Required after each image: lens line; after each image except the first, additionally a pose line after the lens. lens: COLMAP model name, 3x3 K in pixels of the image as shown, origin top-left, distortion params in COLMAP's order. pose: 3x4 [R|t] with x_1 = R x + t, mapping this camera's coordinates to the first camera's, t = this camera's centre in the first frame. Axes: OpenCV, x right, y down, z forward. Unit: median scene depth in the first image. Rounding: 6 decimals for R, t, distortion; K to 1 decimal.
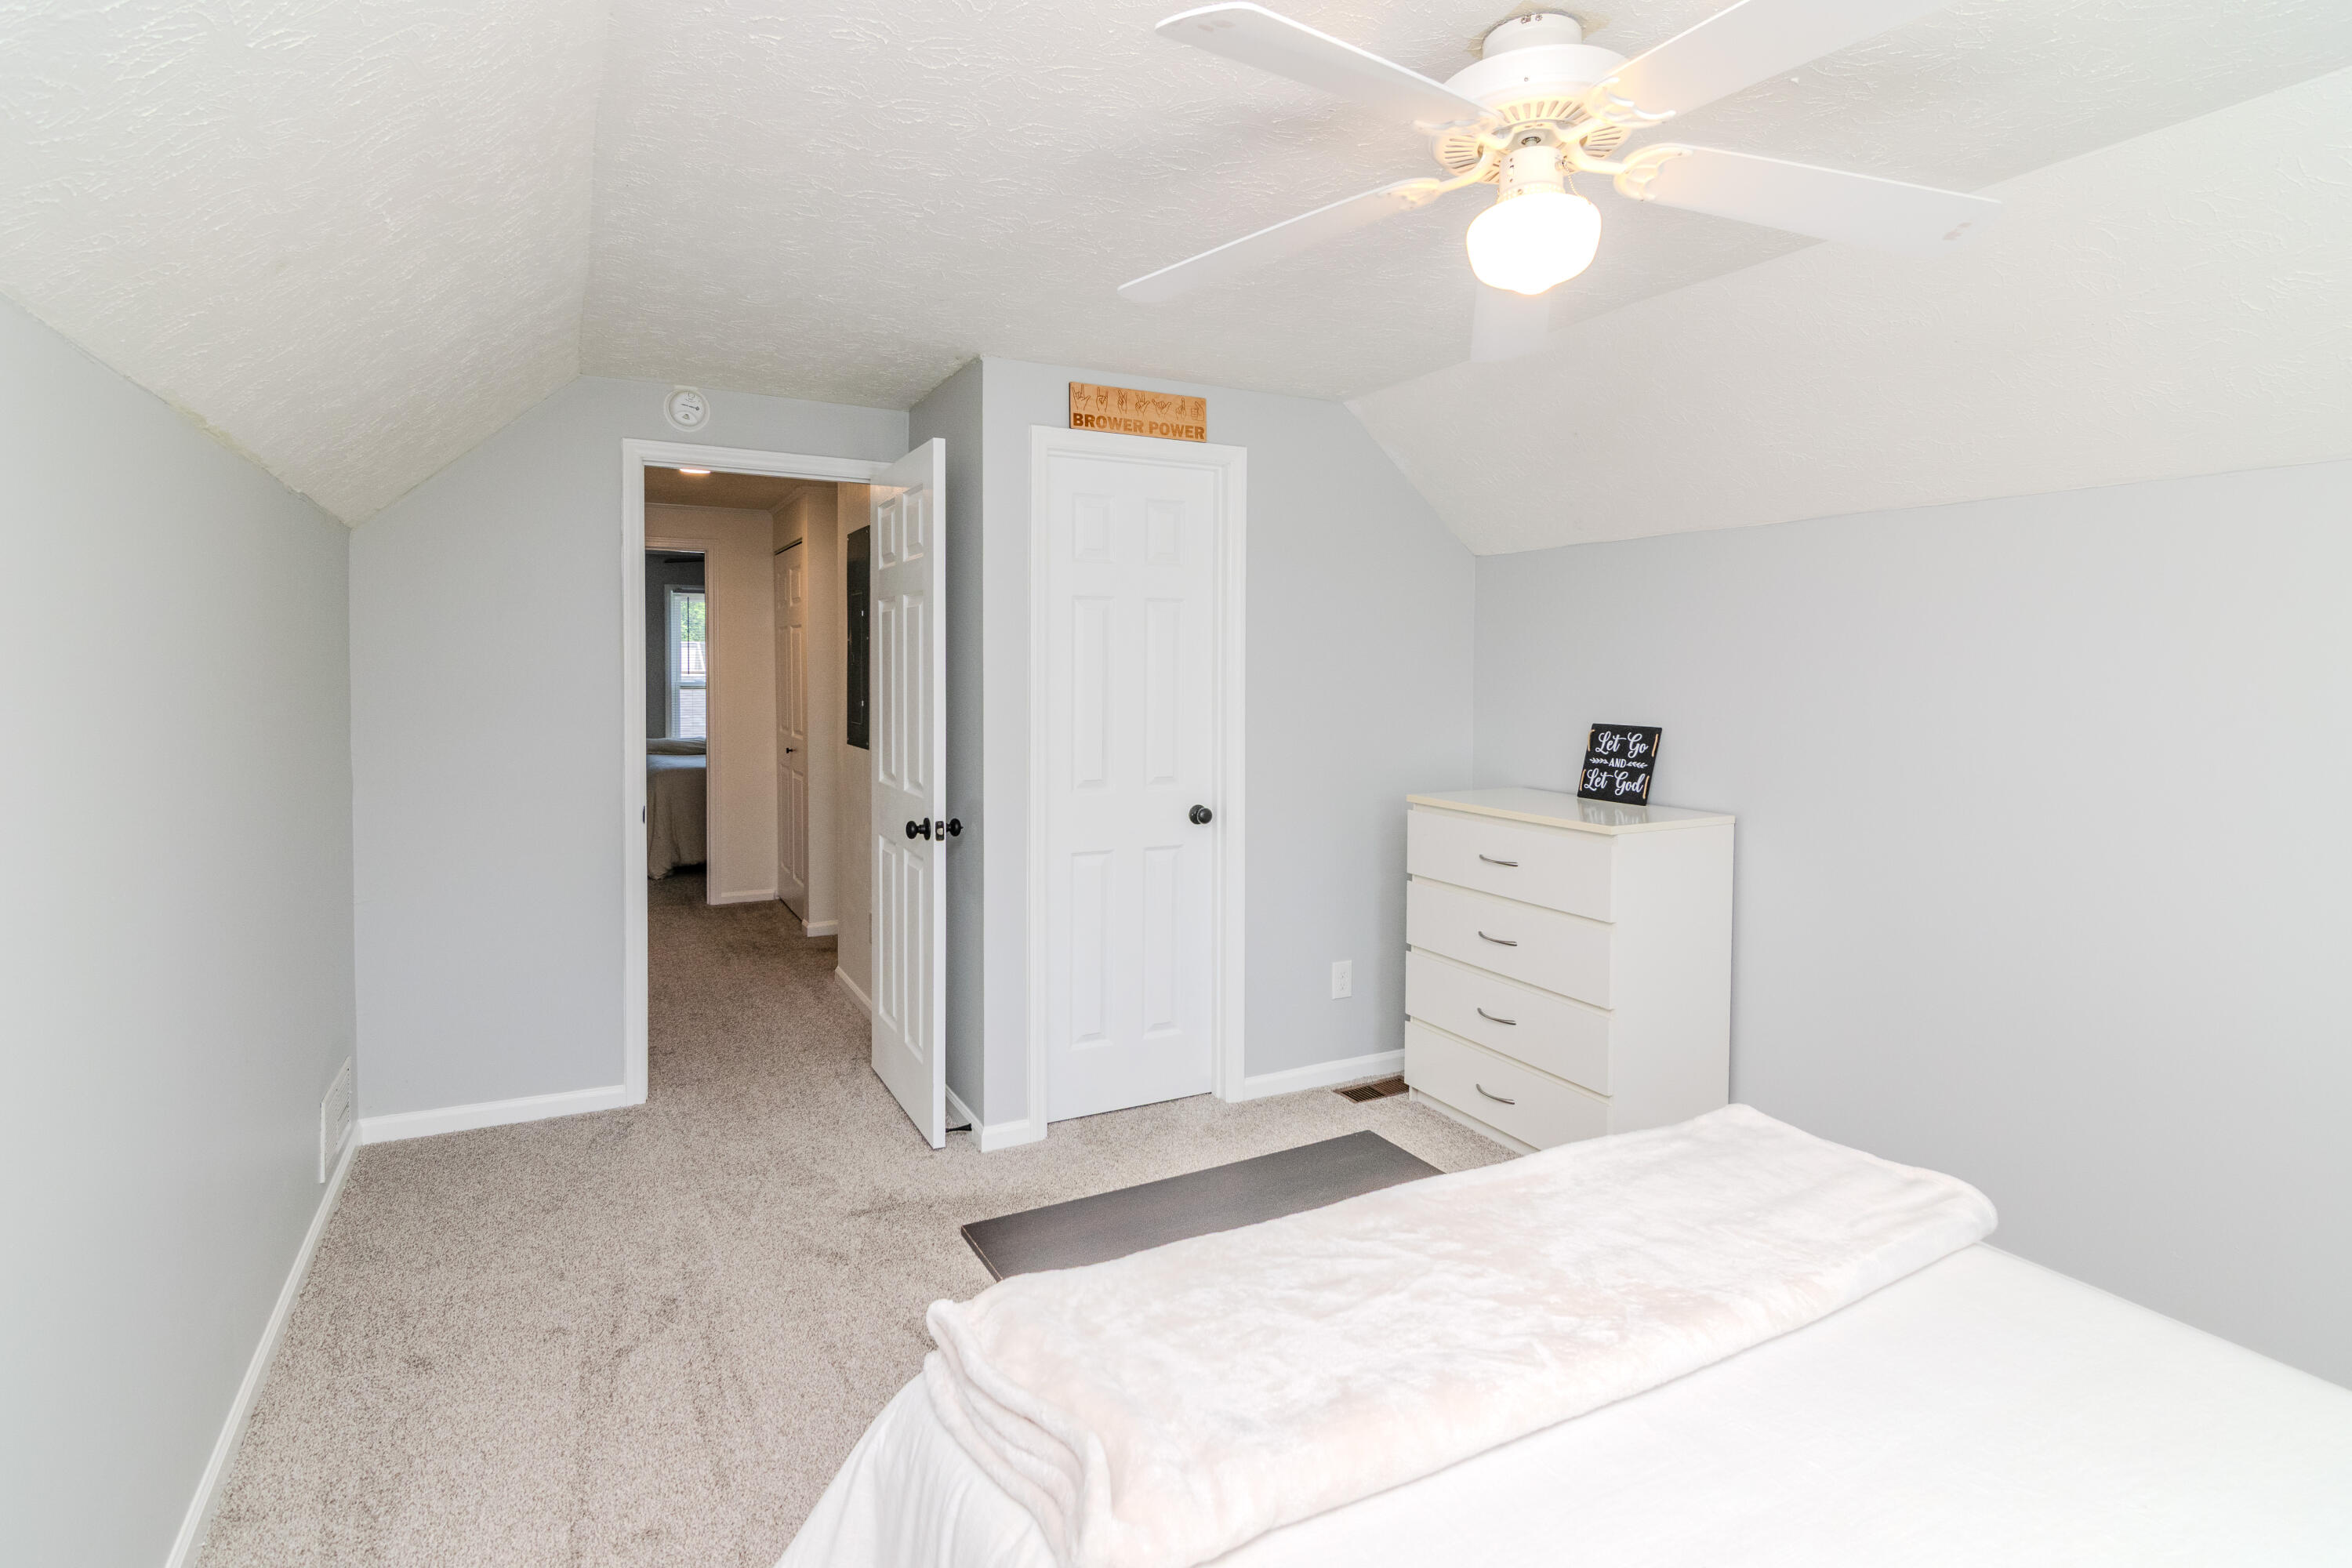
lens RADIAL K [[1178.8, 0, 1174.3], [0, 1178.8, 687.1], [0, 0, 1]] dist [-0.000869, 0.000052]
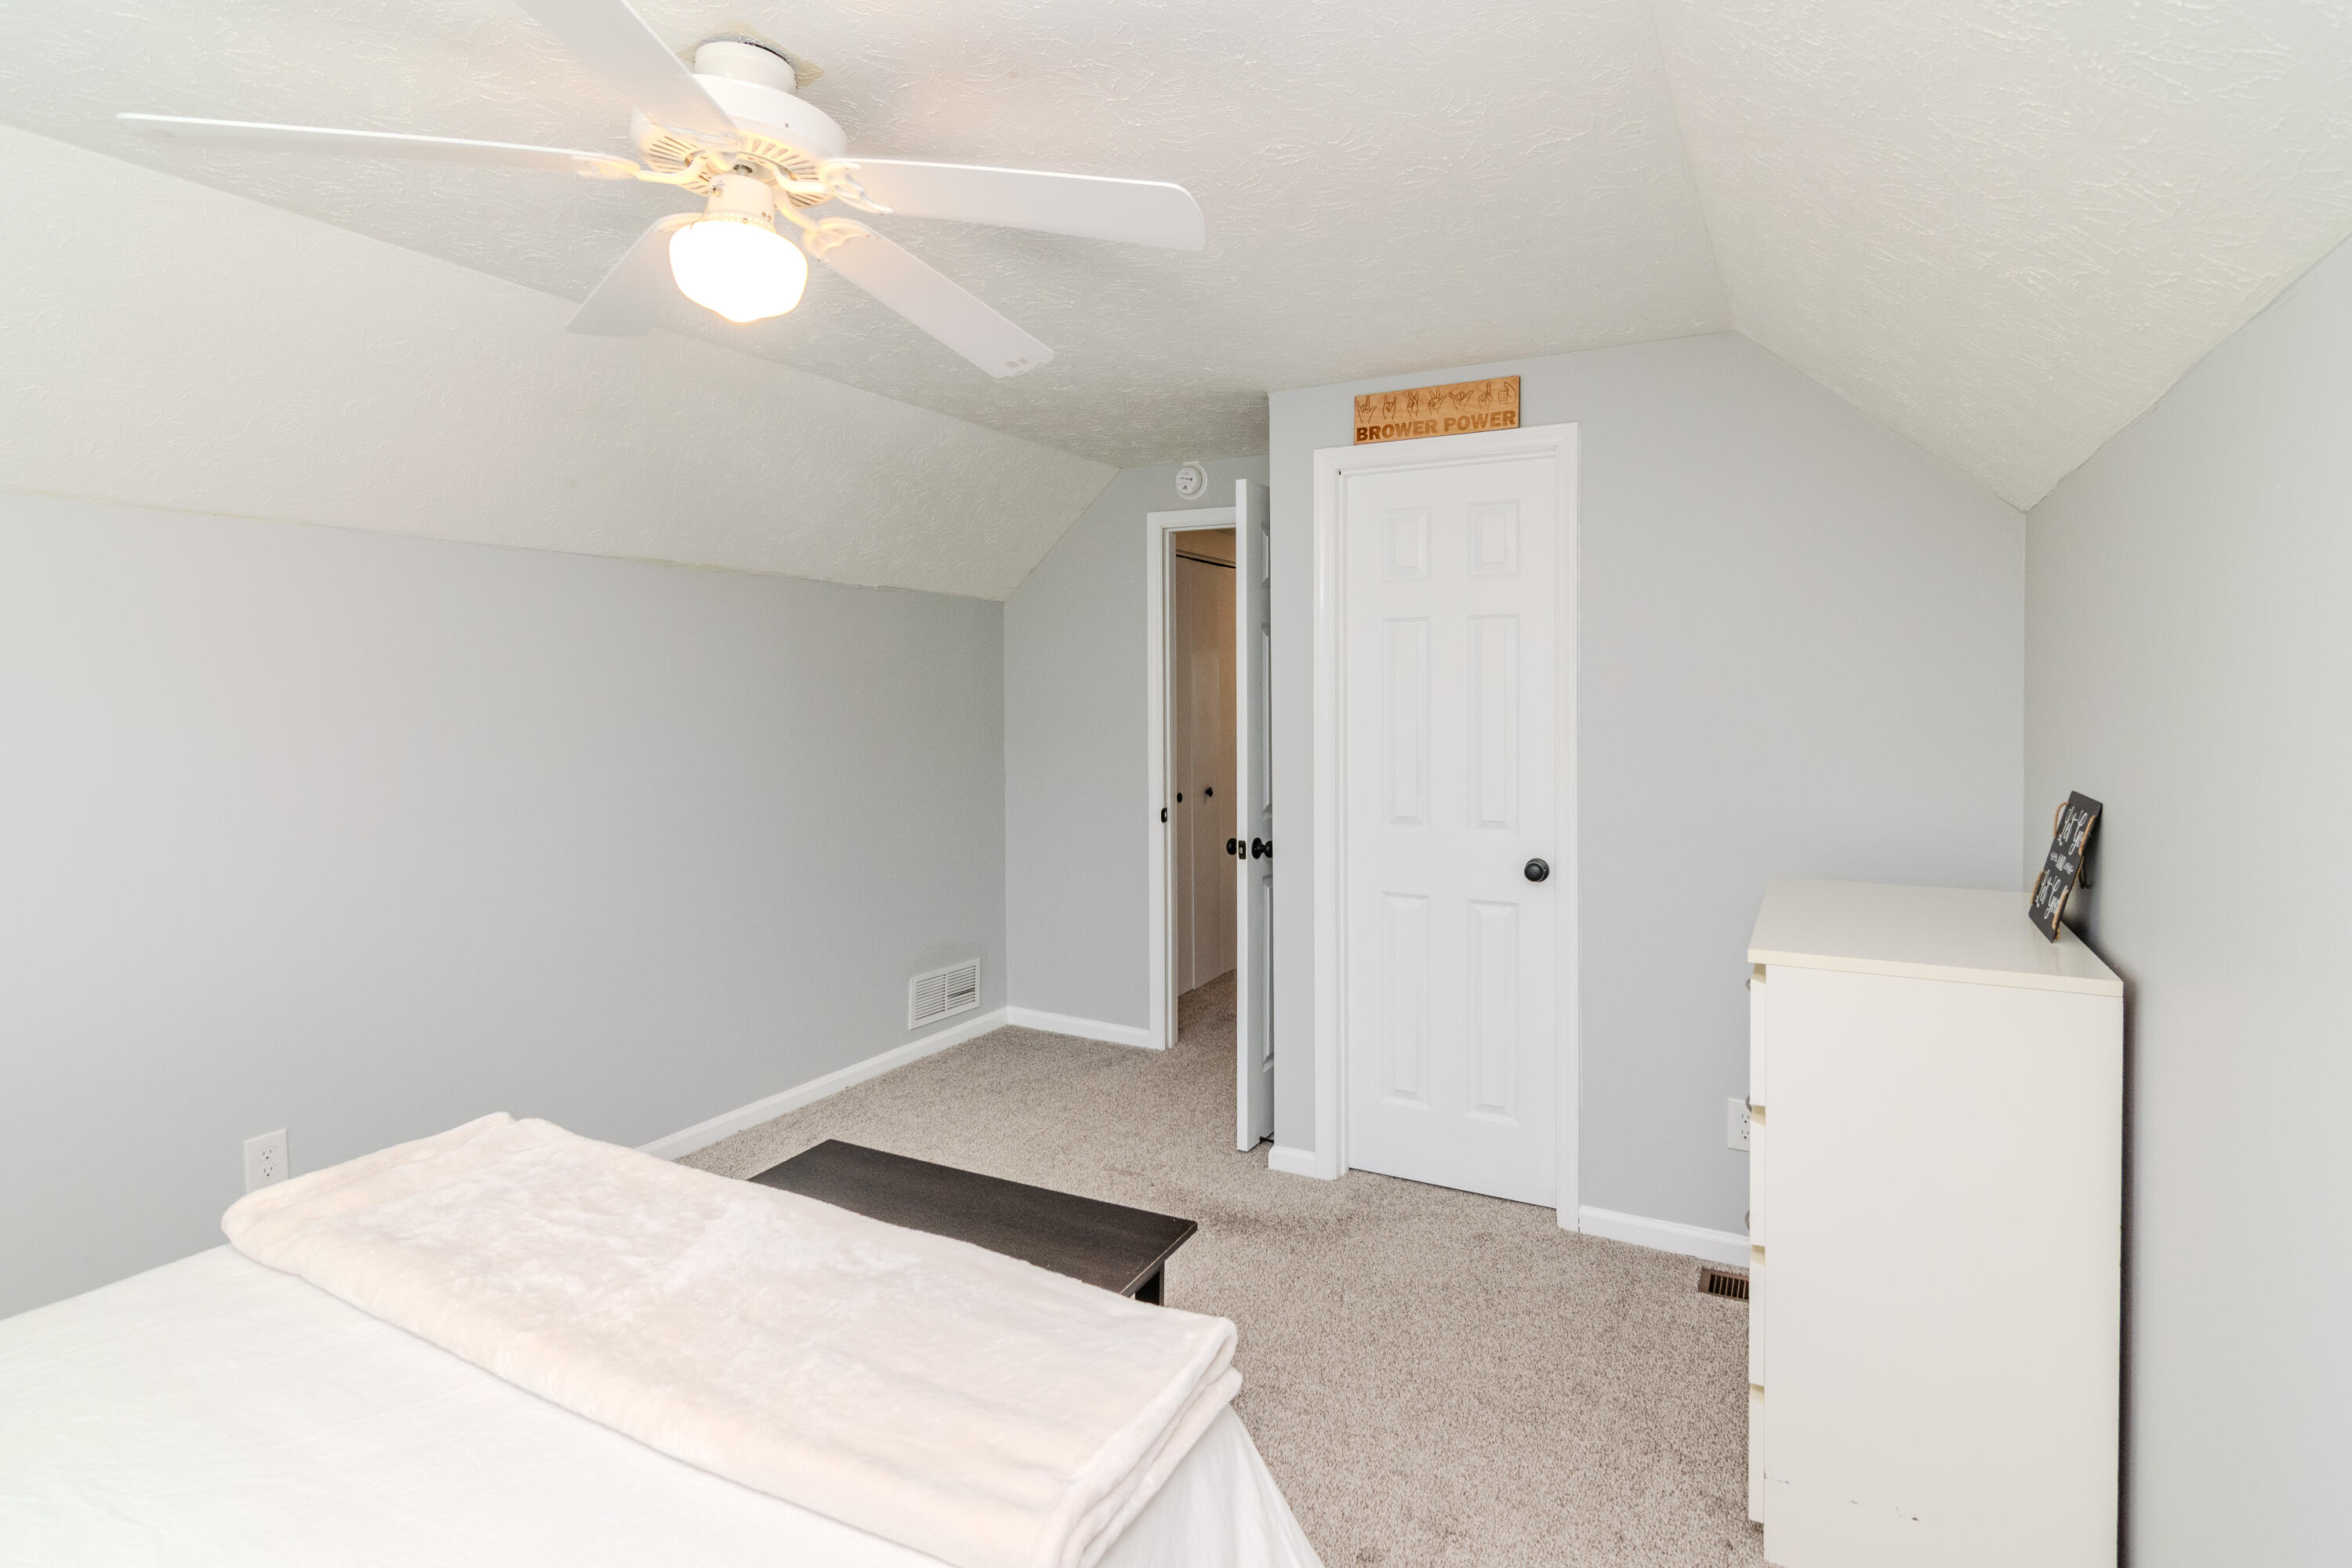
lens RADIAL K [[1201.8, 0, 1176.1], [0, 1201.8, 698.8], [0, 0, 1]] dist [0.001208, 0.000106]
pose [[0.556415, 0.004451, -0.830893, 0.621733], [-0.007319, 0.999973, 0.000455, -0.012928], [0.830873, 0.005828, 0.556432, 0.329338]]
